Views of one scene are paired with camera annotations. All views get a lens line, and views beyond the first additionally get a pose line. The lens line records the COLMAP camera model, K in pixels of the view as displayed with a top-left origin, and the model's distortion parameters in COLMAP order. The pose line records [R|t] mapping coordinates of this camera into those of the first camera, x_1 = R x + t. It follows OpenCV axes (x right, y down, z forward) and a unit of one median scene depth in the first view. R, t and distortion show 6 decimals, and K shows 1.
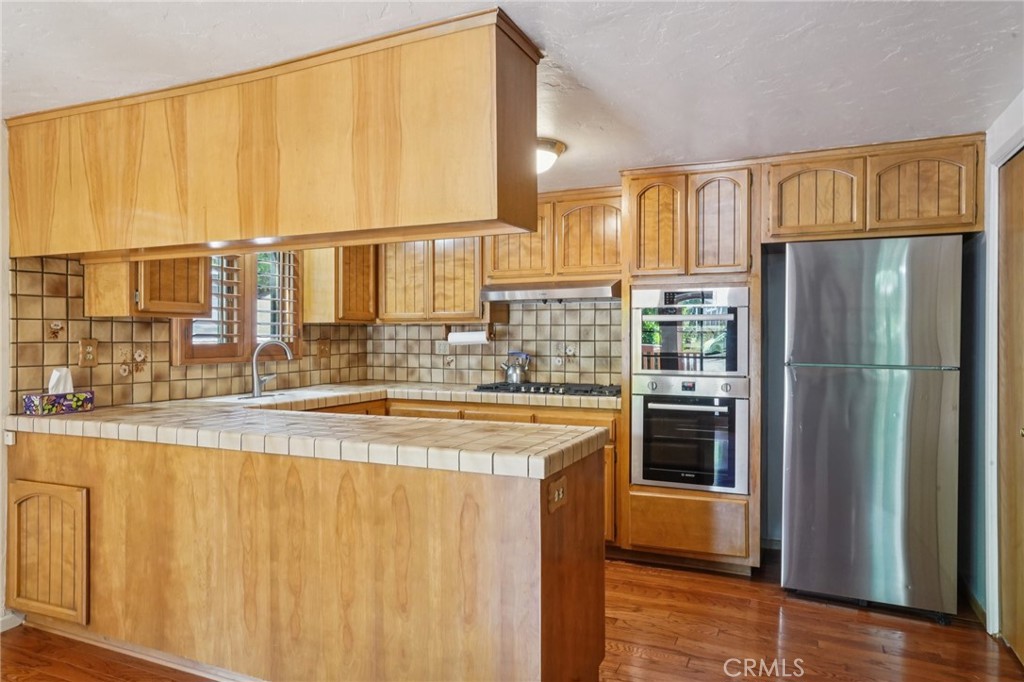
lens RADIAL K [[672.2, 0, 514.2], [0, 672.2, 338.9], [0, 0, 1]] dist [0.008979, 0.020265]
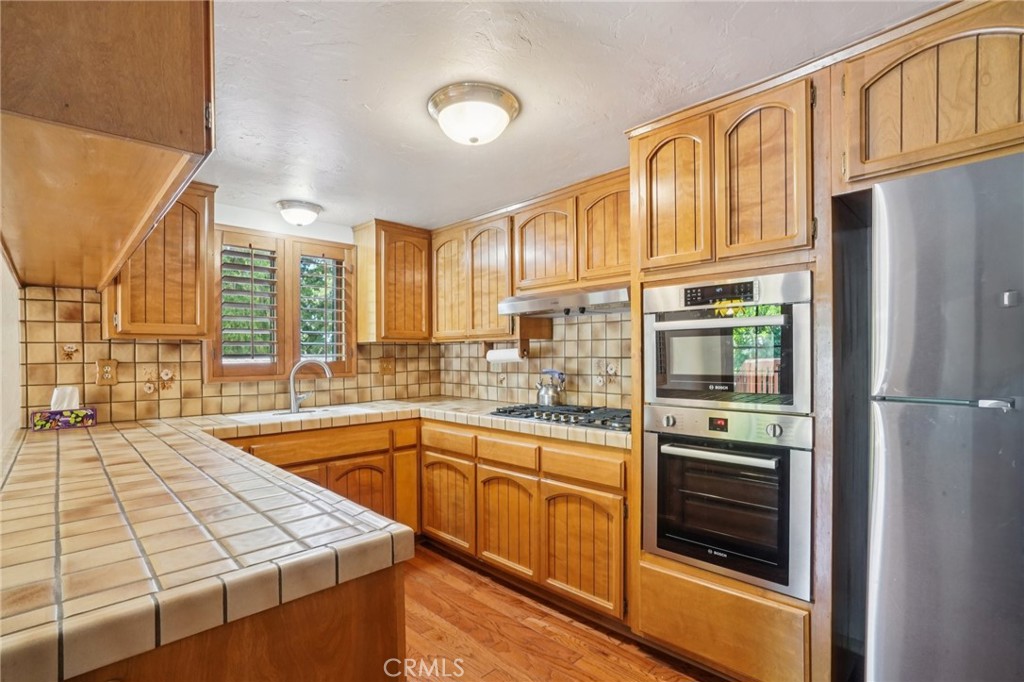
lens RADIAL K [[494.1, 0, 506.4], [0, 494.1, 359.9], [0, 0, 1]] dist [-0.025625, 0.008433]
pose [[0.926389, -0.004974, -0.376535, 0.253169], [0.008245, 0.999941, 0.007078, 0.000022], [0.376478, -0.009662, 0.926375, 0.468233]]
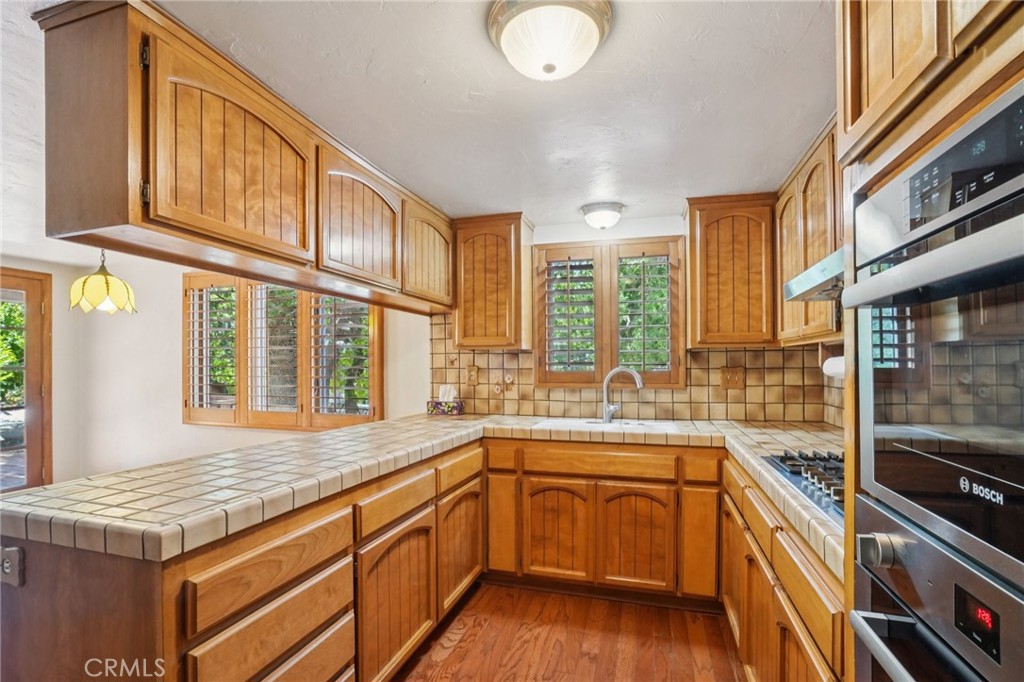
lens RADIAL K [[494.1, 0, 510.2], [0, 494.1, 364.8], [0, 0, 1]] dist [-0.025625, 0.008433]
pose [[0.127252, -0.005779, -0.991854, 0.398616], [-0.004916, 0.999967, -0.006457, 0.003517], [0.991858, 0.005697, 0.127219, 0.871156]]
